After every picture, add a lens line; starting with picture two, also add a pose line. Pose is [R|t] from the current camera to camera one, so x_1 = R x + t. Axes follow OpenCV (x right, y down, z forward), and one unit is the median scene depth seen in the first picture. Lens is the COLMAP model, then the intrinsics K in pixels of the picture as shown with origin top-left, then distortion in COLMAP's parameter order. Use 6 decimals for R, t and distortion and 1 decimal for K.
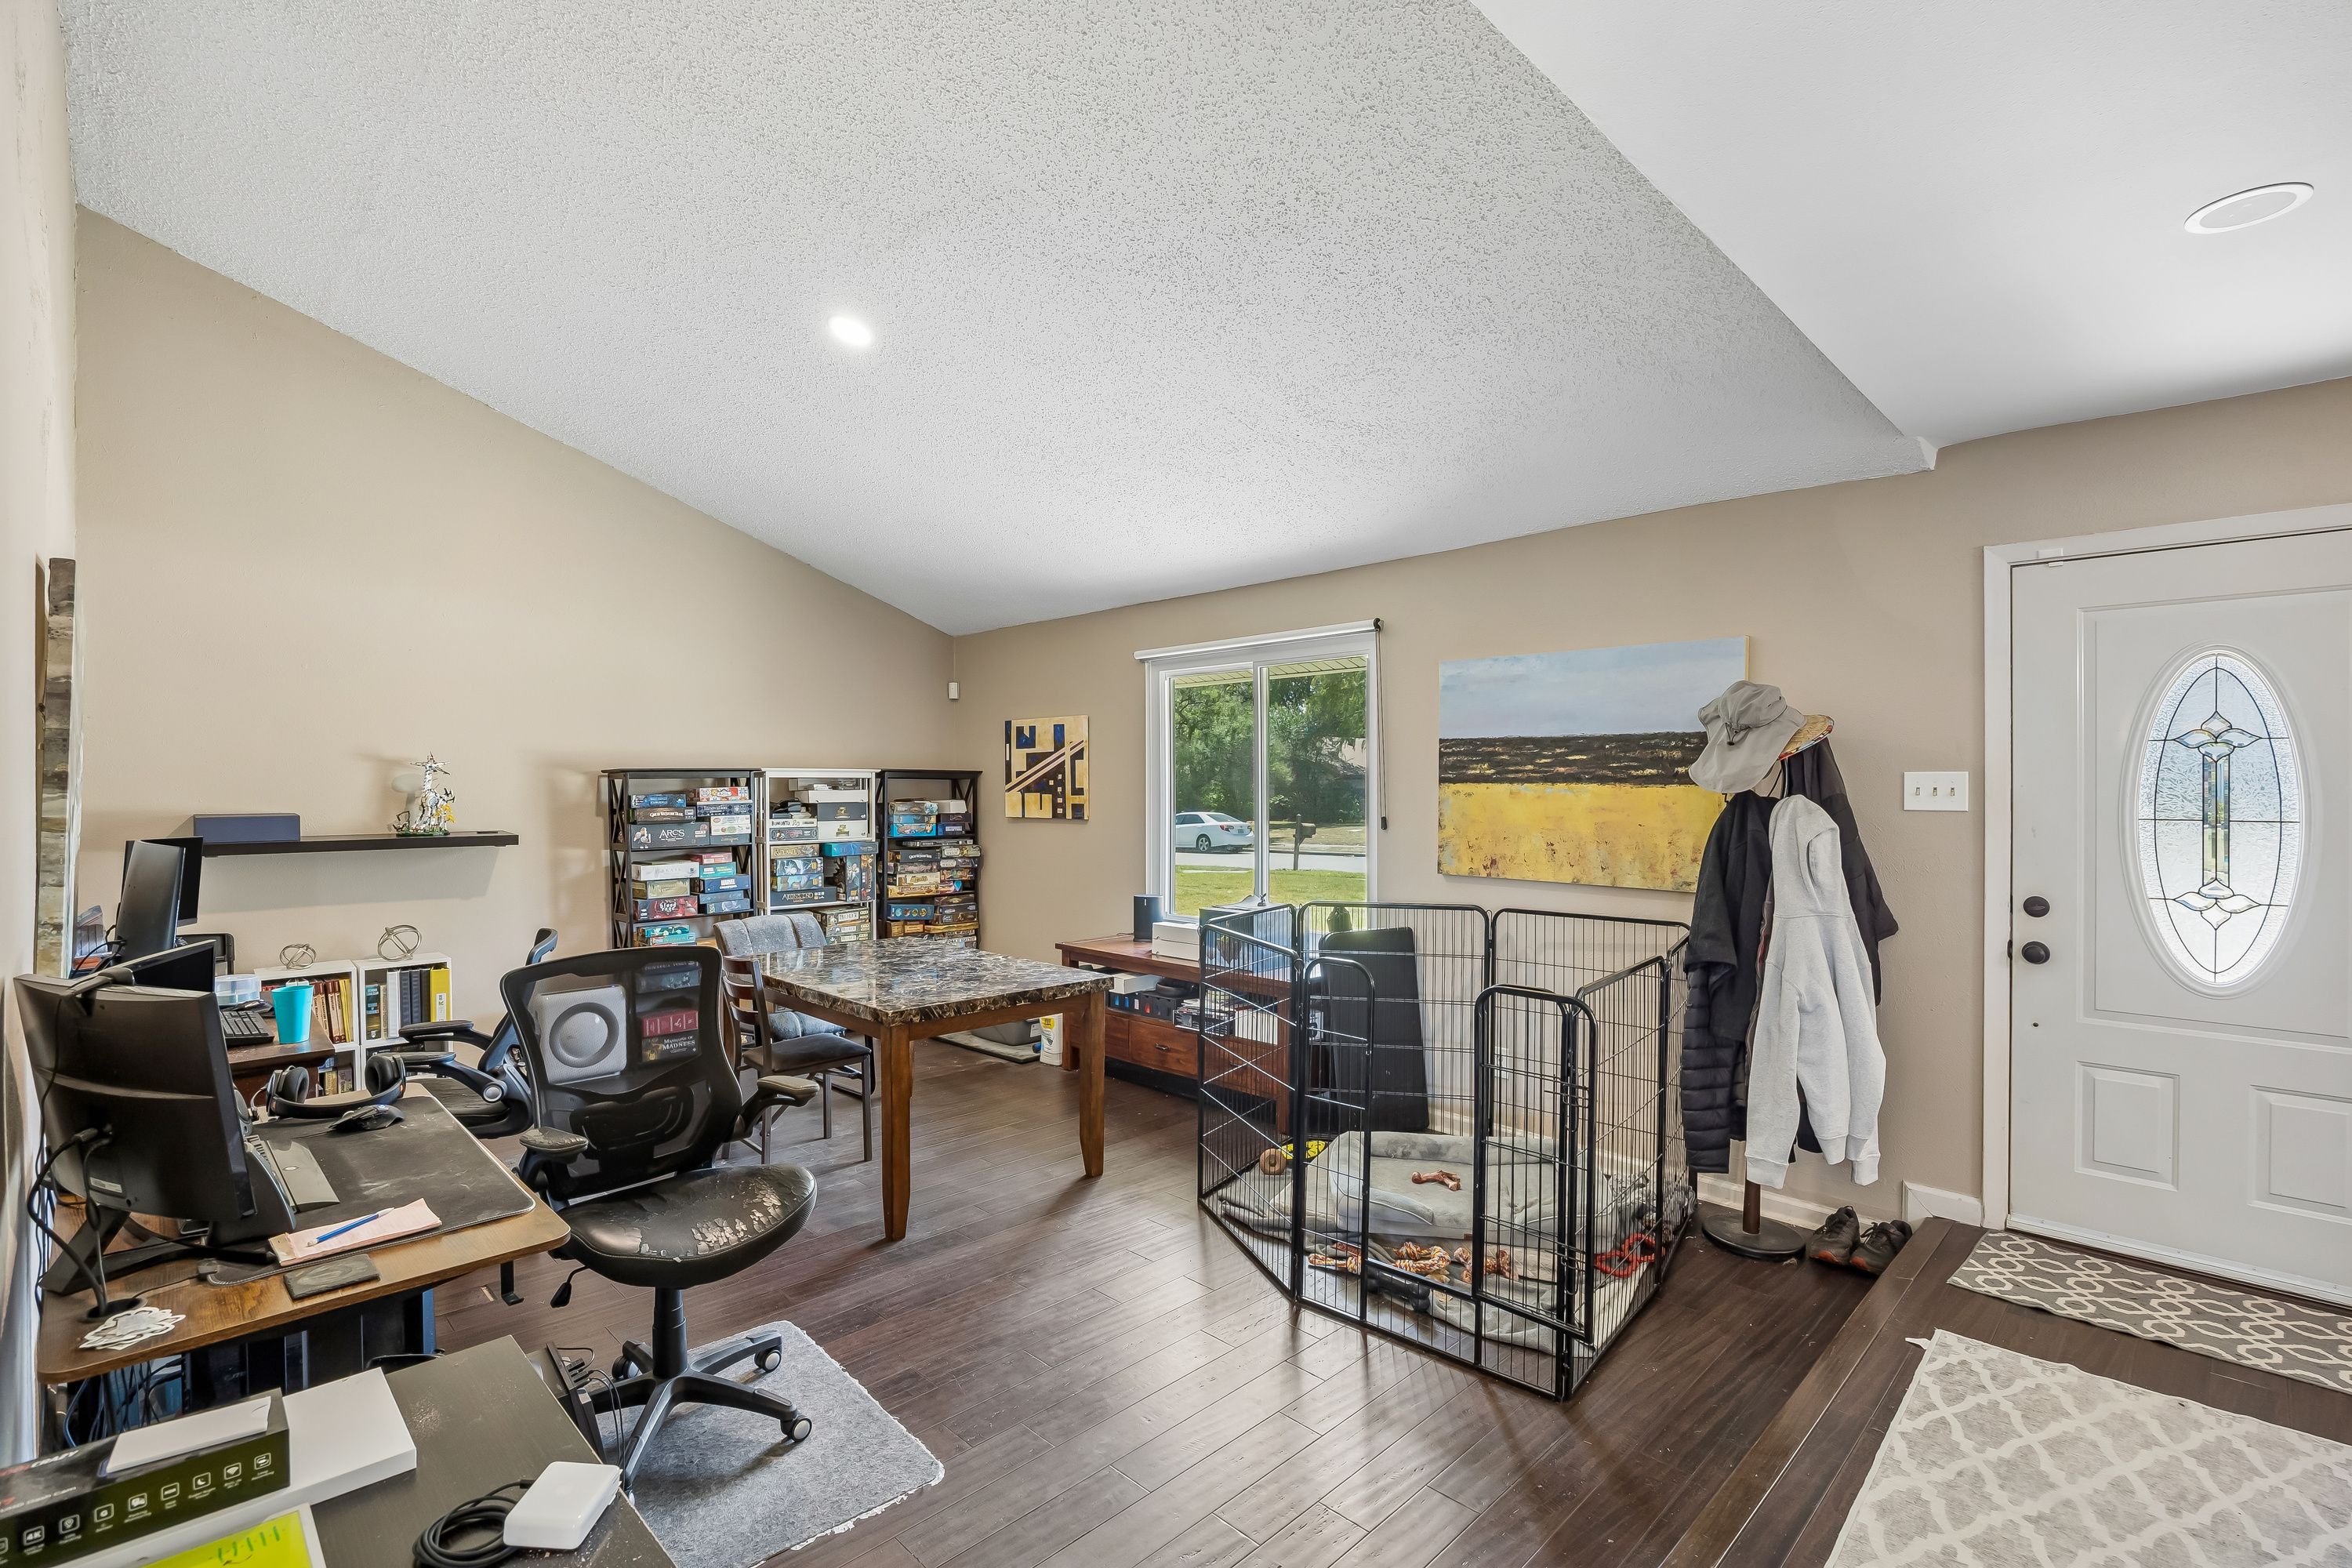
lens RADIAL K [[1072.5, 0, 1153.0], [0, 1072.5, 786.0], [0, 0, 1]] dist [-0.013200, 0.000170]
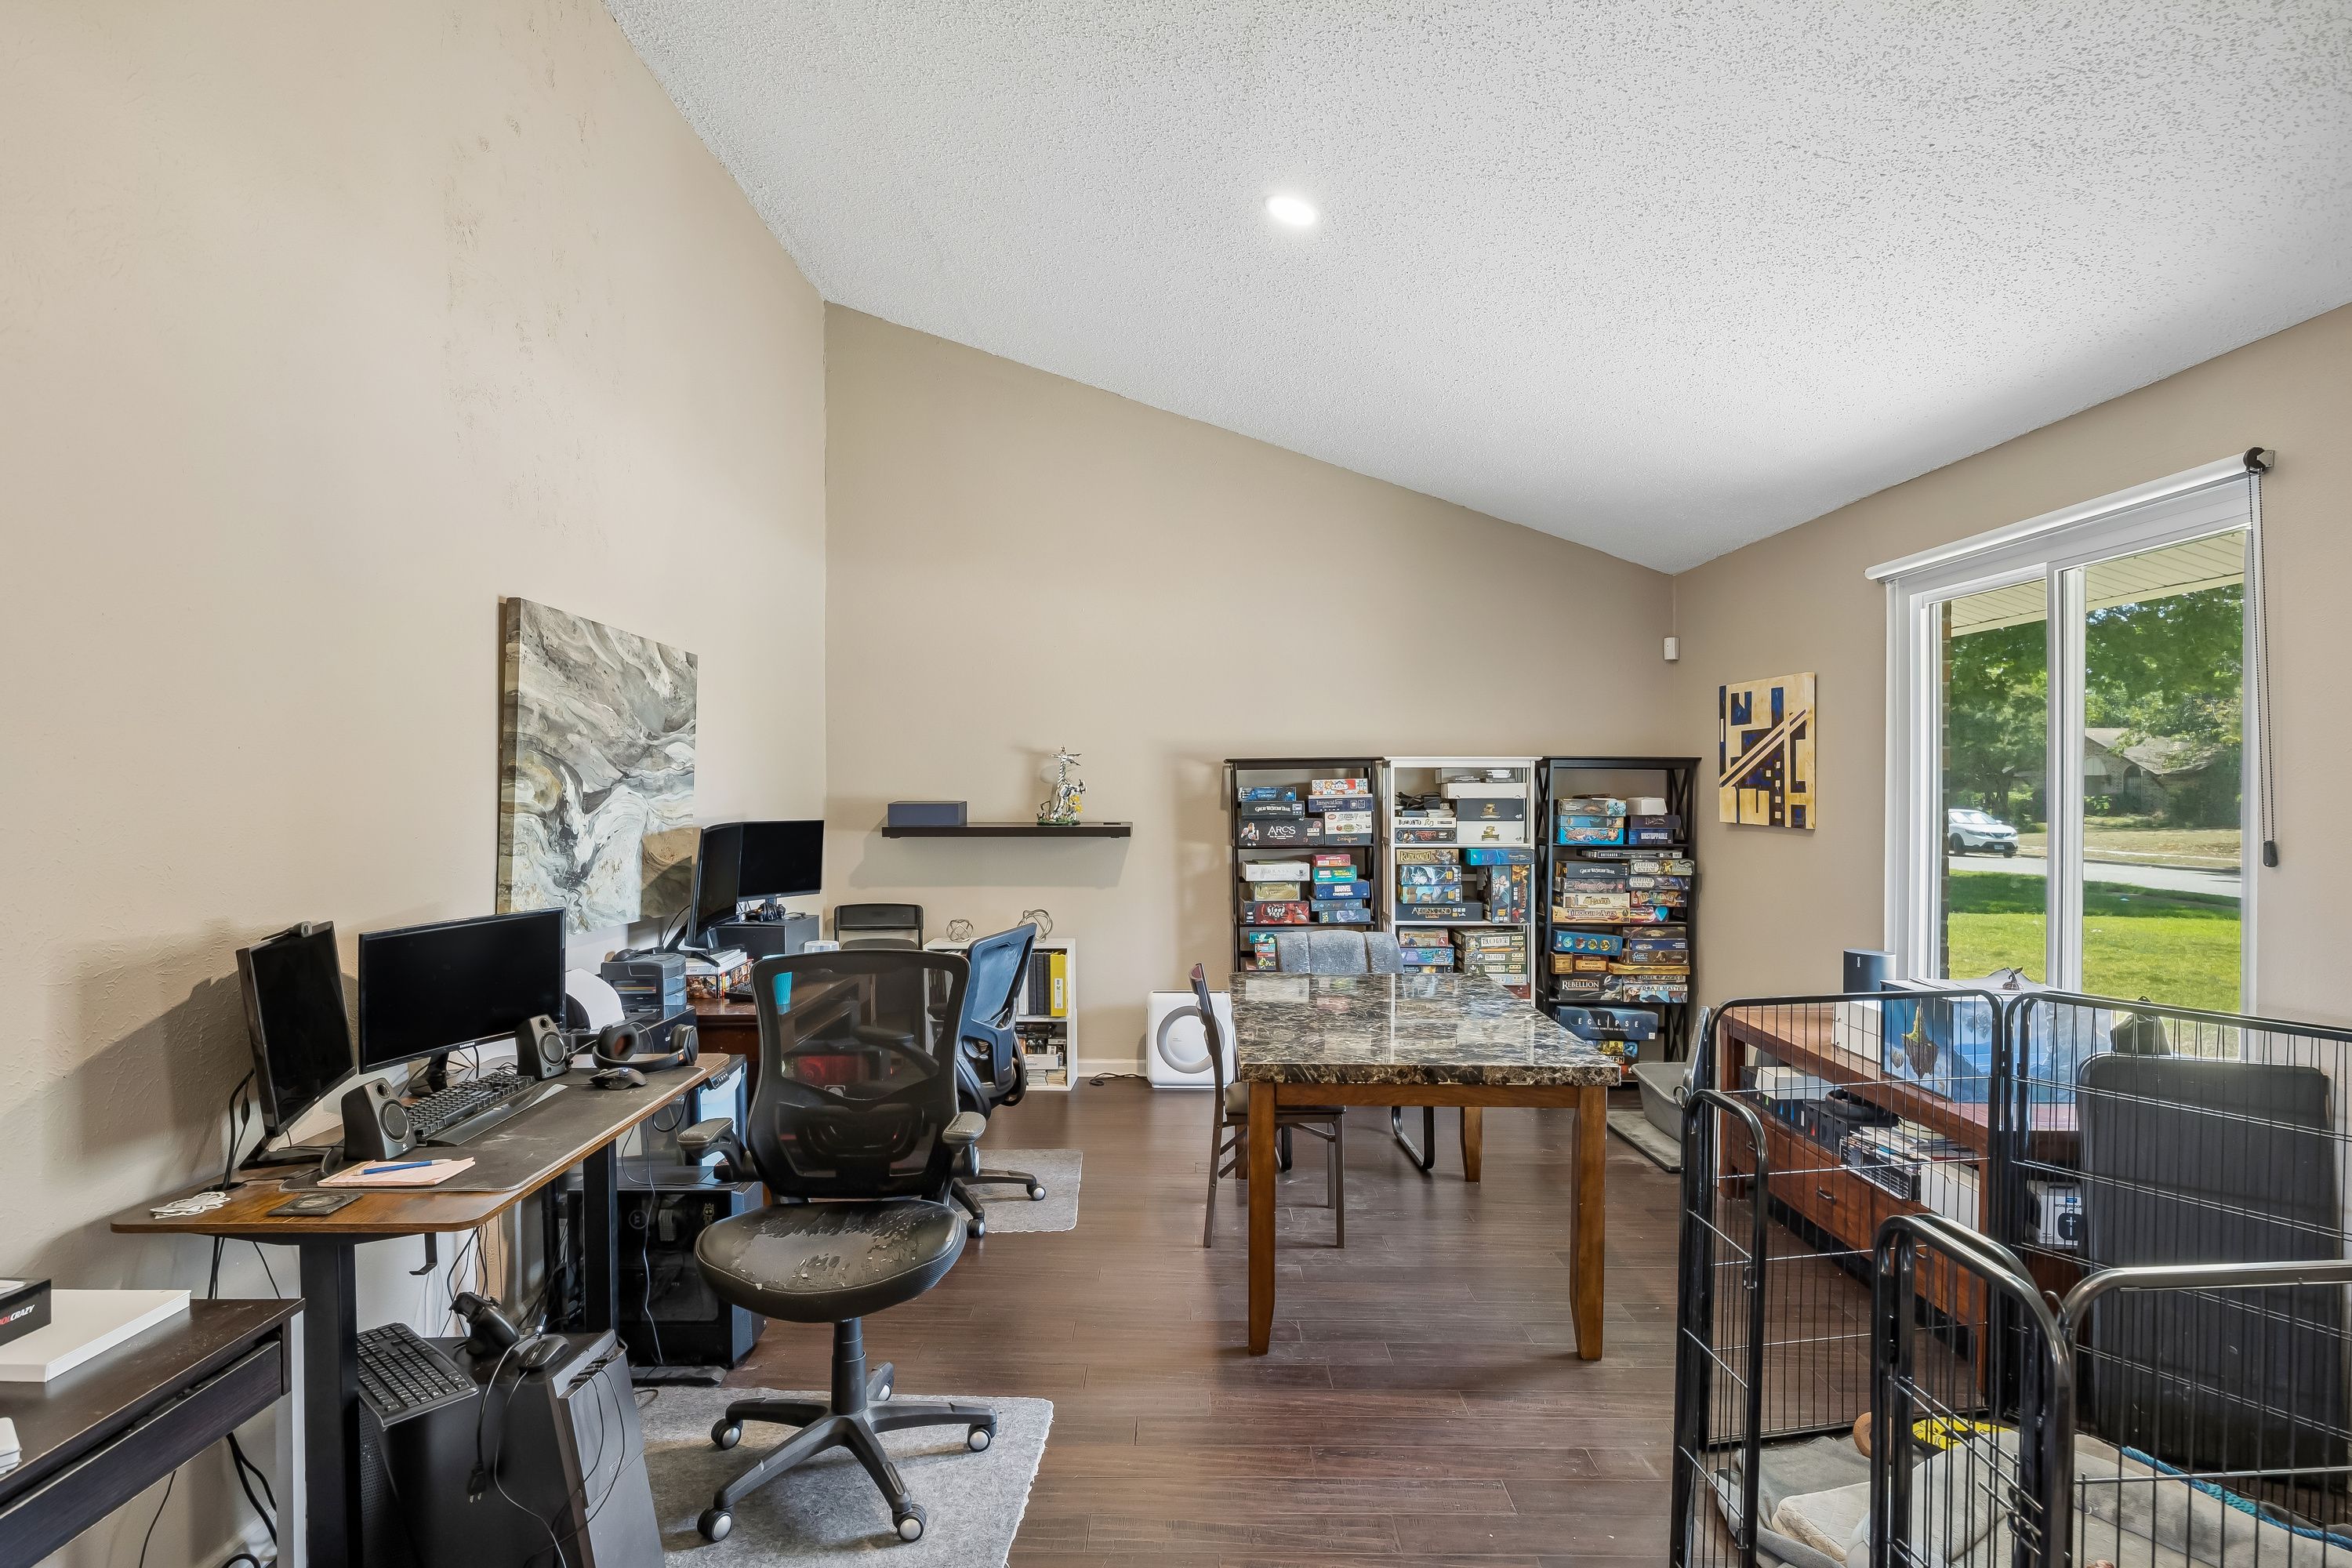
lens RADIAL K [[1251.5, 0, 1165.4], [0, 1251.5, 789.4], [0, 0, 1]] dist [-0.003257, -0.000071]
pose [[0.710110, 0.008307, -0.704041, 0.206622], [-0.001668, 0.999947, 0.010117, -0.000494], [0.704089, -0.006010, 0.710087, 0.172856]]
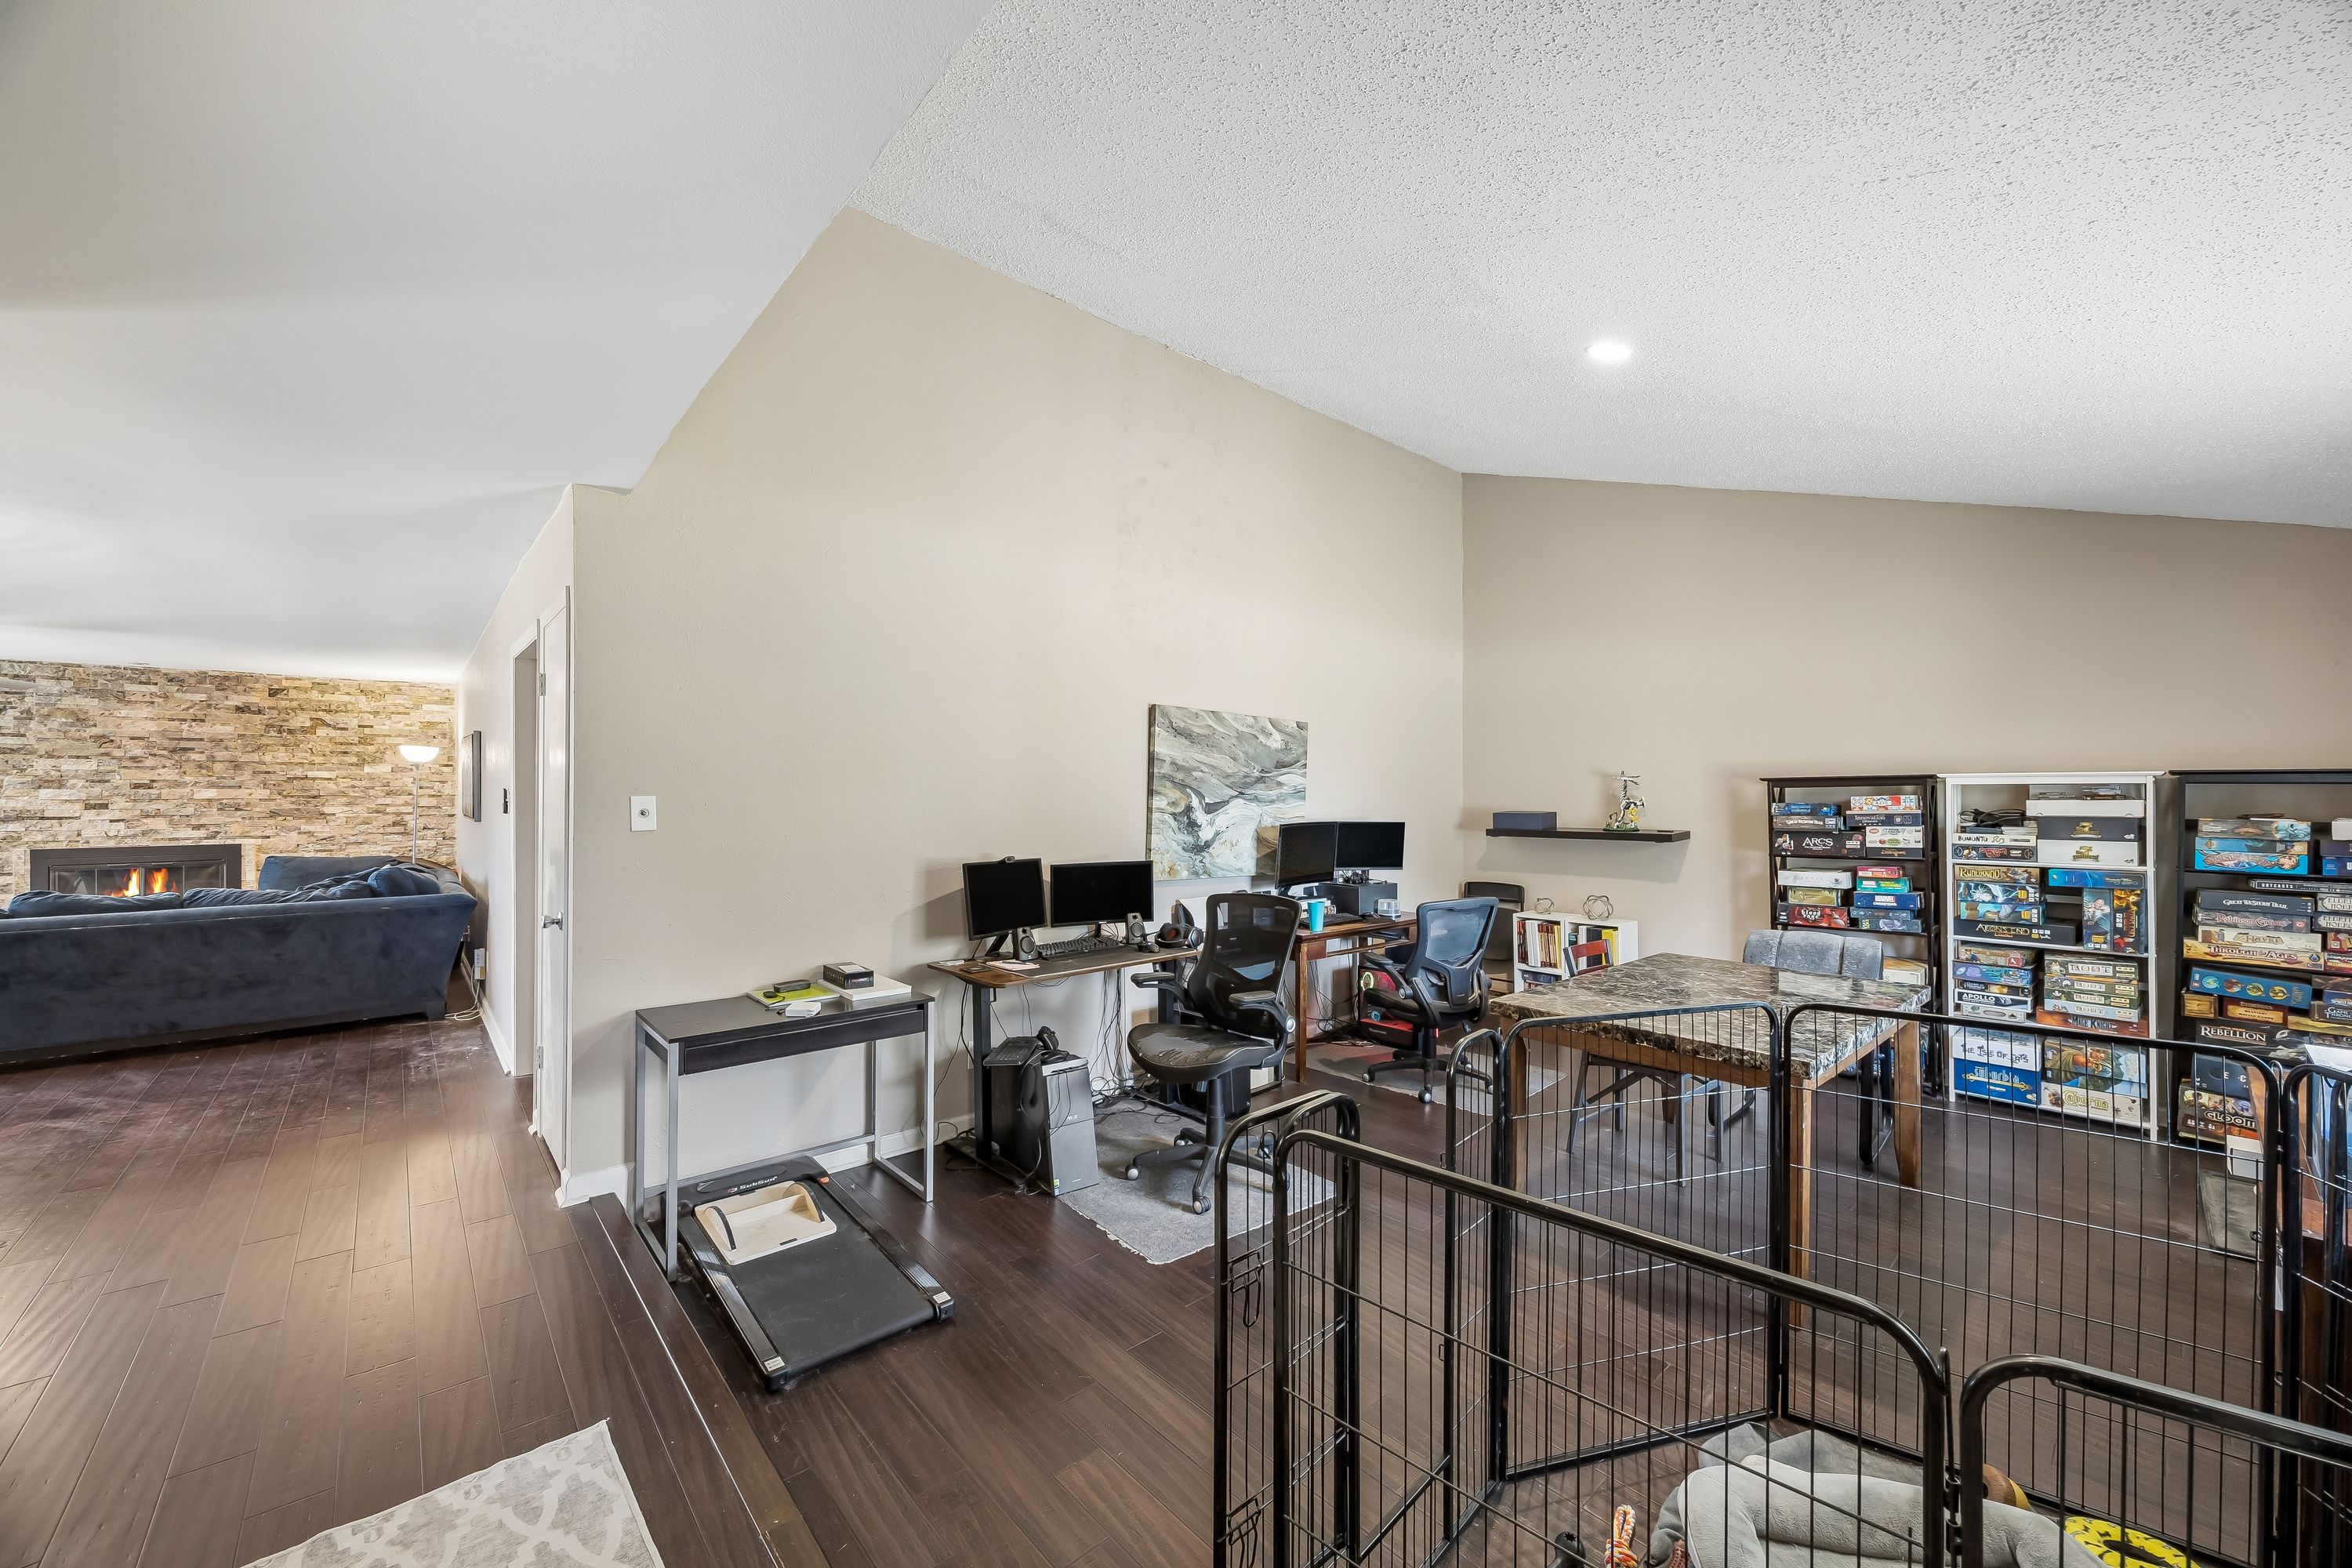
lens RADIAL K [[896.9, 0, 1166.5], [0, 896.9, 791.5], [0, 0, 1]] dist [-0.000922, -0.000412]
pose [[-0.054069, -0.001583, -0.998536, 0.393157], [0.000002, 0.999999, -0.001586, -0.001303], [0.998537, -0.000088, -0.054069, 0.408744]]
